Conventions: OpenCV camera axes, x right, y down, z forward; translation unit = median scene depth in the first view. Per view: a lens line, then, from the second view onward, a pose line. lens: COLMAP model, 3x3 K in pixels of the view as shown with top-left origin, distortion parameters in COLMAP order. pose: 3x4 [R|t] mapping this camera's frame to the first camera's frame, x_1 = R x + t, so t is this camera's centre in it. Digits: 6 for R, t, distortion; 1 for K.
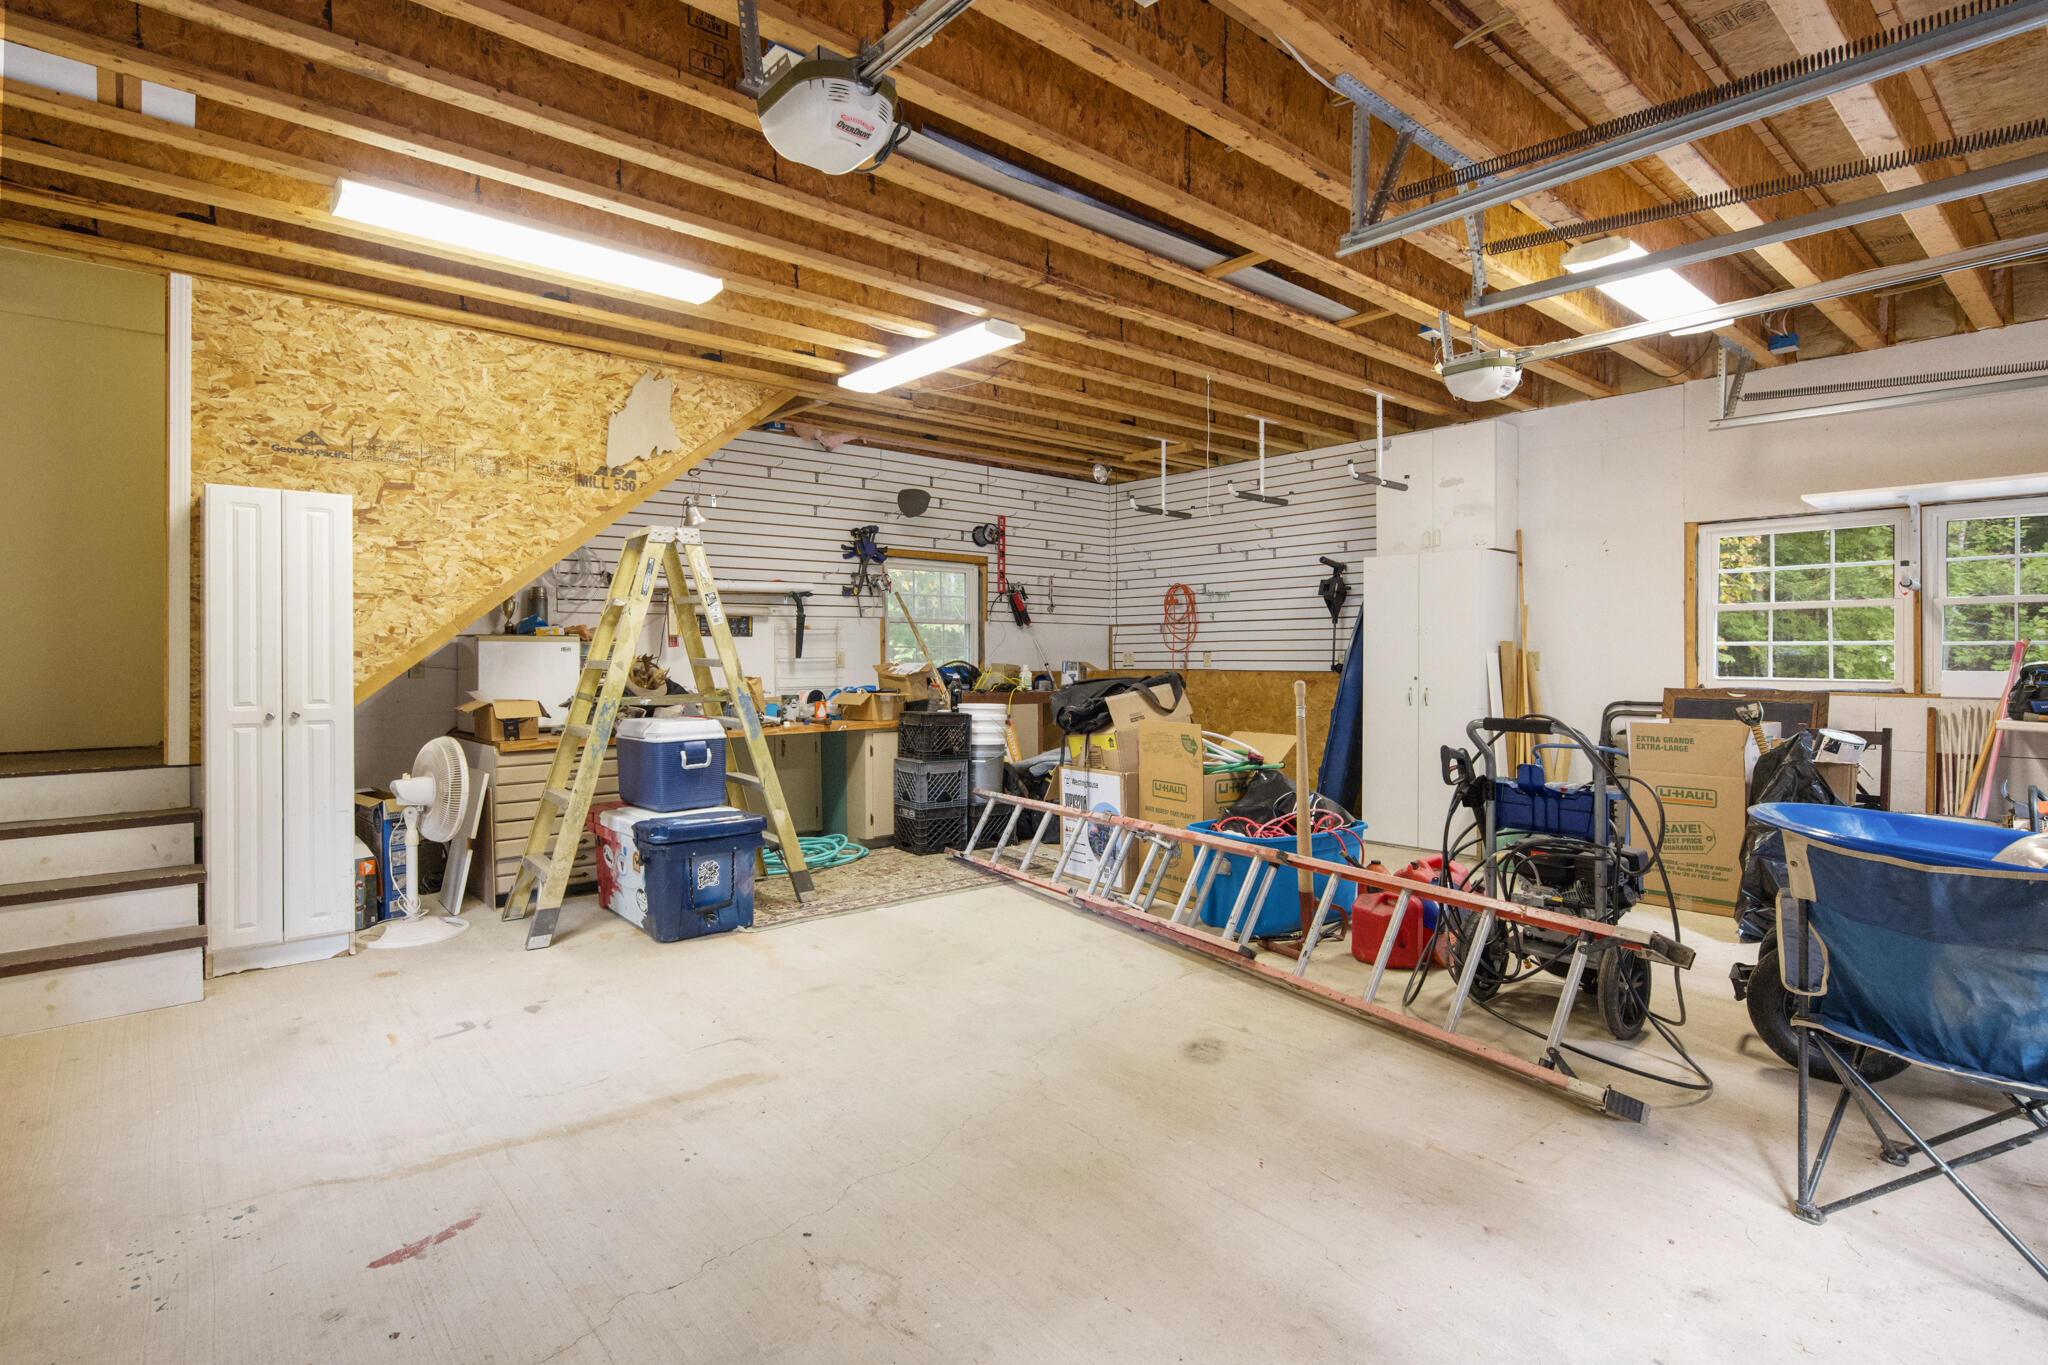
lens RADIAL K [[1010.6, 0, 1023.3], [0, 1010.6, 659.4], [0, 0, 1]] dist [-0.002478, -0.000153]
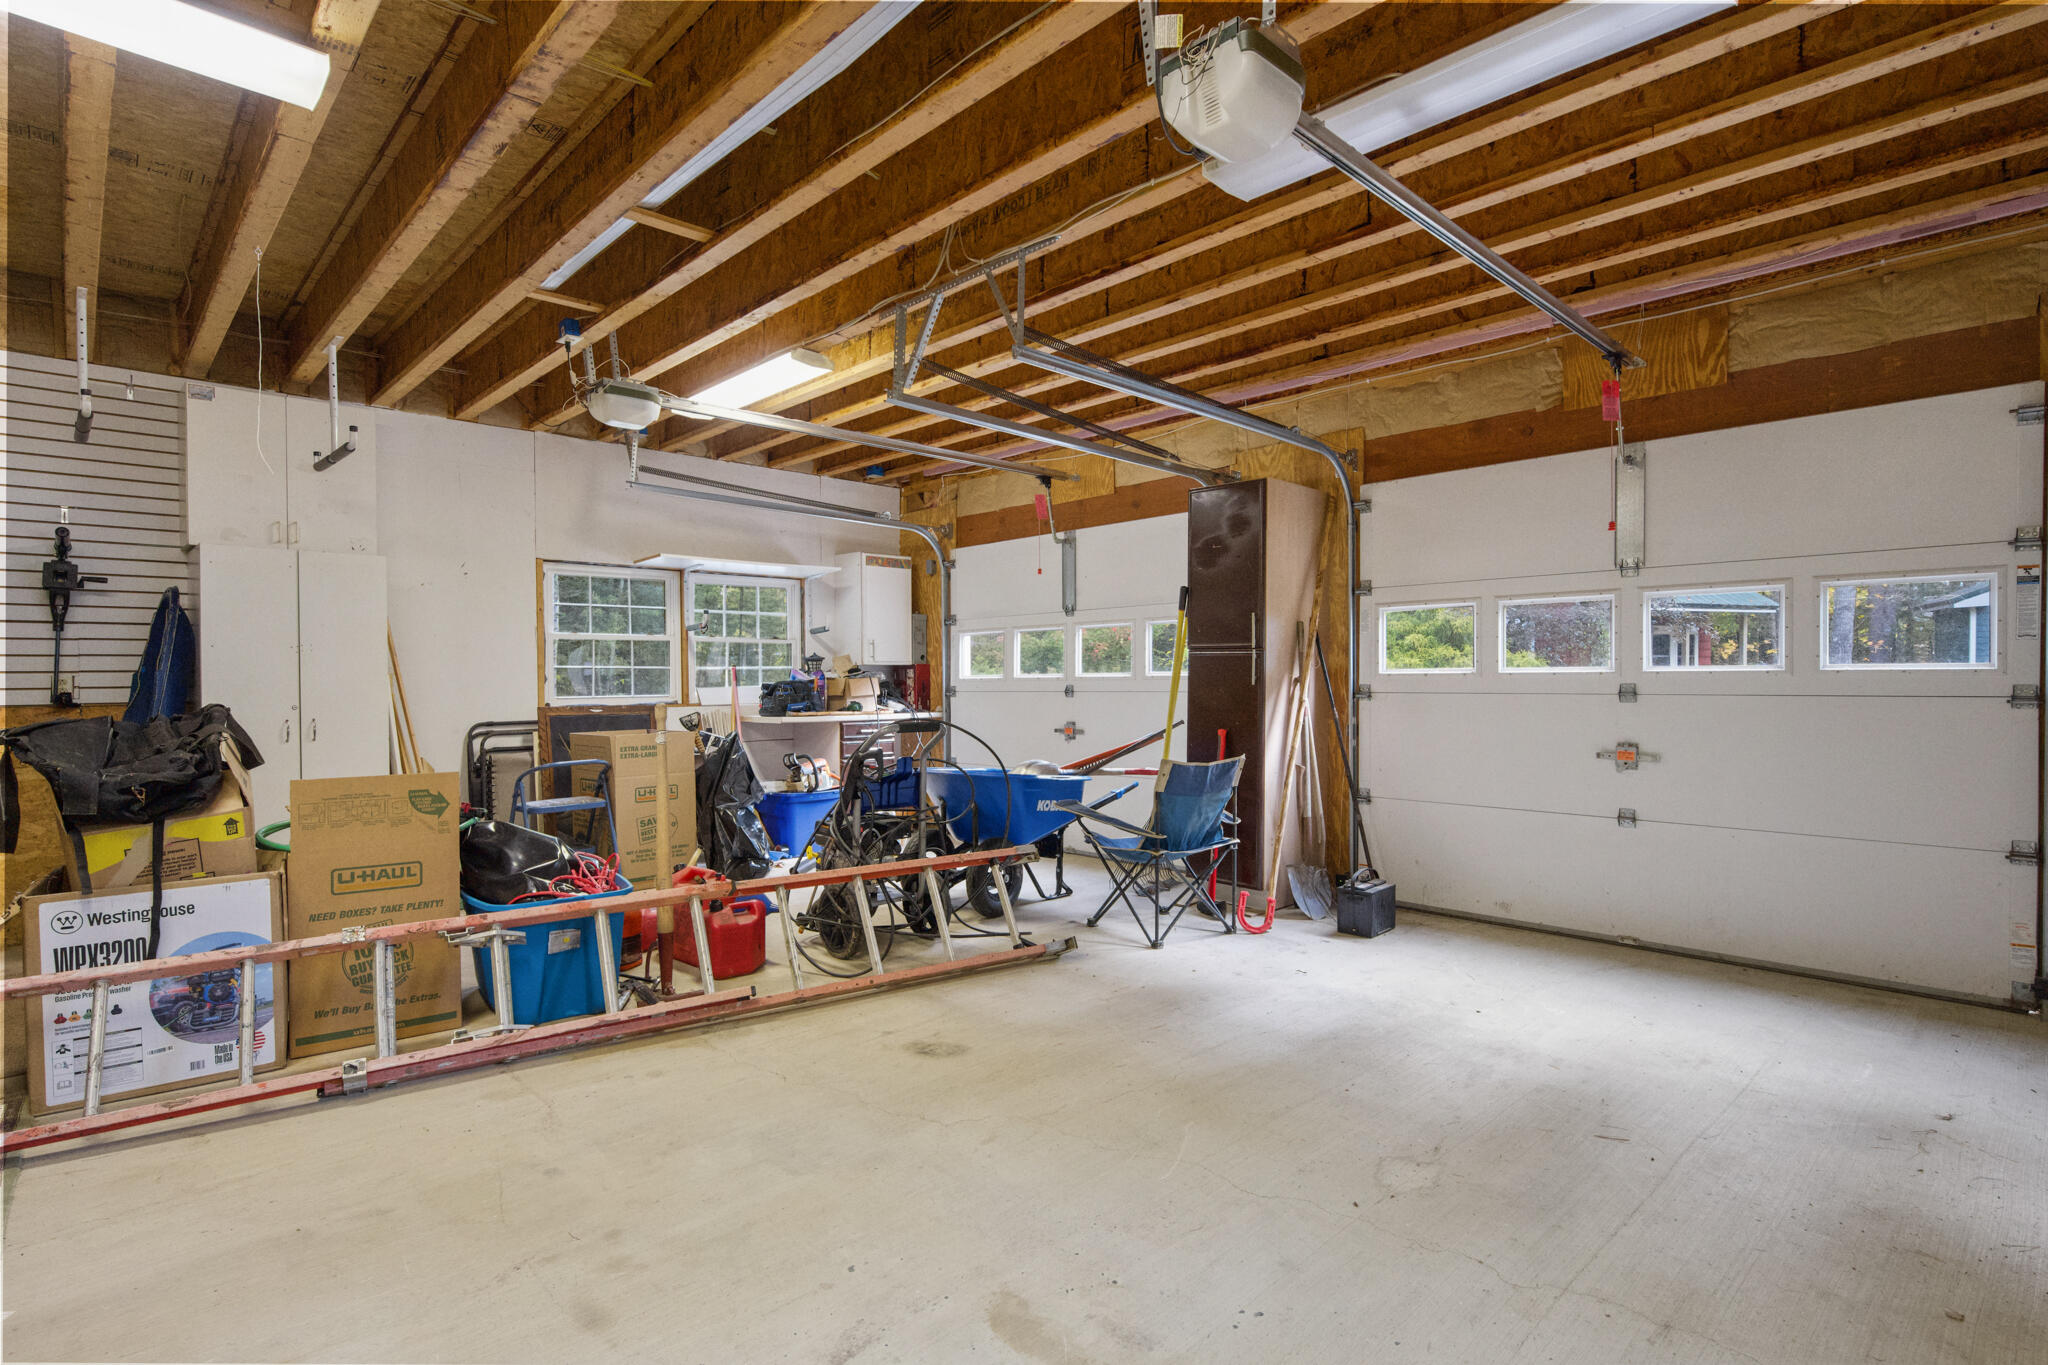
lens RADIAL K [[998.2, 0, 1024.0], [0, 998.2, 682.5], [0, 0, 1]] dist [-0.002907, -0.000331]
pose [[-0.051249, -0.005745, 0.998669, -0.826091], [0.010593, 0.999924, 0.006295, 0.000471], [-0.998630, 0.010901, -0.051184, 0.921117]]
